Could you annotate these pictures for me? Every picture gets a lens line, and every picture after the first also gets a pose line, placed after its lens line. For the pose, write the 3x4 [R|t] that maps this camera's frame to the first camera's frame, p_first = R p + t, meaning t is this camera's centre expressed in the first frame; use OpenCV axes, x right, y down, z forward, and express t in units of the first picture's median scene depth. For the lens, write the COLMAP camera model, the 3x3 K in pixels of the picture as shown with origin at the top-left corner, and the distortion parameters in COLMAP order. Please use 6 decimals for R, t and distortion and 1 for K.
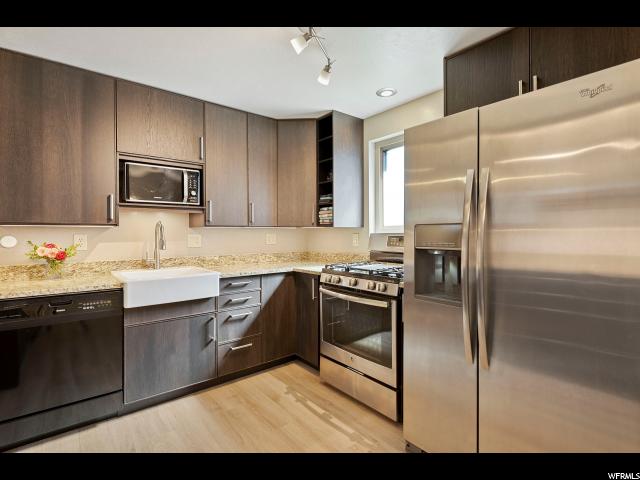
lens RADIAL K [[310.1, 0, 319.8], [0, 310.1, 235.8], [0, 0, 1]] dist [0.002493, 0.000033]
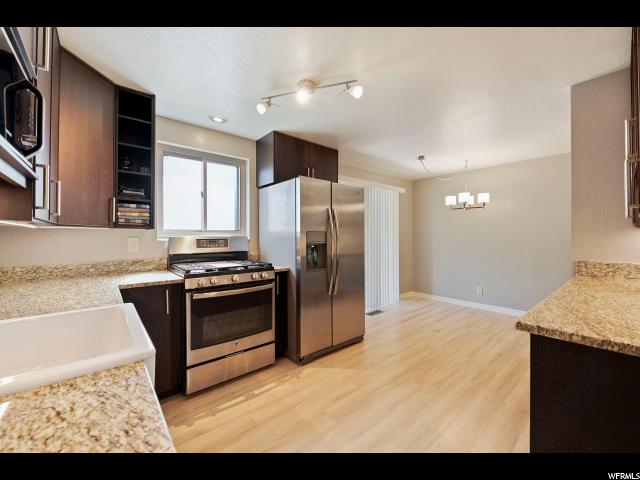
lens RADIAL K [[260.3, 0, 320.8], [0, 260.3, 237.2], [0, 0, 1]] dist [-0.002234, -0.000405]
pose [[-0.029531, 0.000778, 0.999564, -0.801741], [0.007701, 0.999970, -0.000551, -0.001587], [-0.999534, 0.007681, -0.029536, 0.644109]]
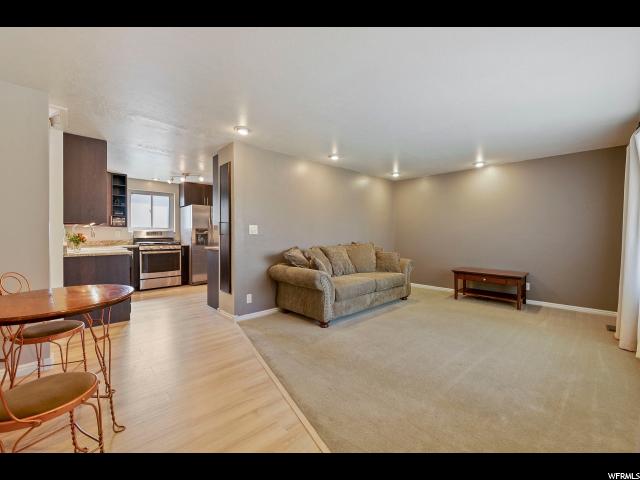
lens RADIAL K [[260.3, 0, 320.8], [0, 260.3, 237.2], [0, 0, 1]] dist [-0.002234, -0.000405]
pose [[-0.101070, -0.008652, 0.994842, -2.243214], [0.002922, 0.999955, 0.008993, 0.035149], [-0.994875, 0.003815, -0.101040, -0.217538]]
